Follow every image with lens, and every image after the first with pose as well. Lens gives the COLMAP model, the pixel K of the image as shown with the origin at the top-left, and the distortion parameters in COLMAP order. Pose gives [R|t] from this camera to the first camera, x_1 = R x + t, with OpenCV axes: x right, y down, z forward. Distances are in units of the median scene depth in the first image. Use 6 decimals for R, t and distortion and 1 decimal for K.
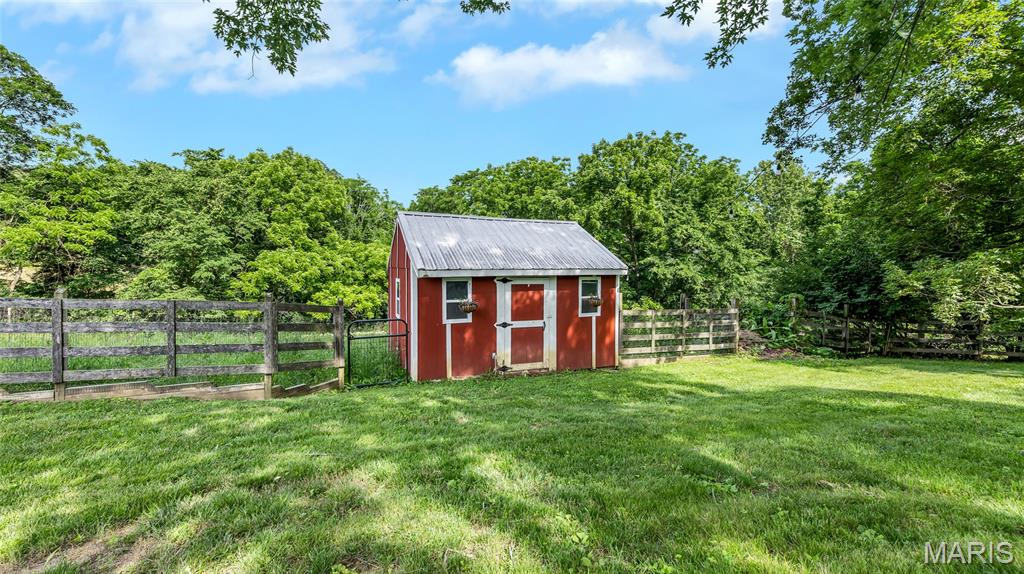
lens RADIAL K [[397.3, 0, 506.3], [0, 397.3, 284.0], [0, 0, 1]] dist [0.000877, 0.000121]
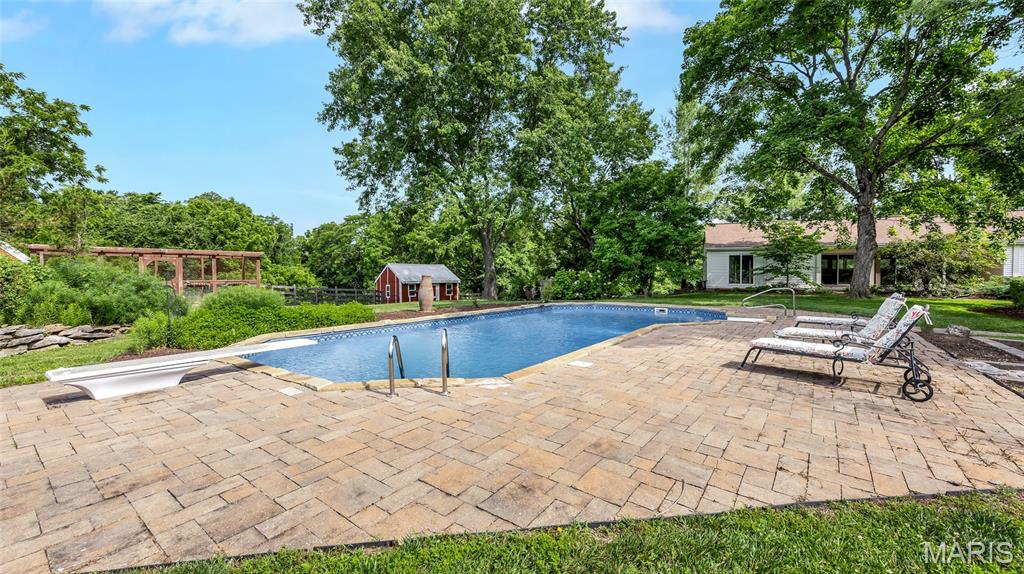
lens RADIAL K [[397.3, 0, 506.3], [0, 397.3, 284.0], [0, 0, 1]] dist [0.000877, 0.000121]
pose [[0.938104, -0.019373, 0.345812, -0.151061], [0.032302, 0.998976, -0.031665, 0.033916], [-0.344845, 0.040875, 0.937769, -0.702074]]
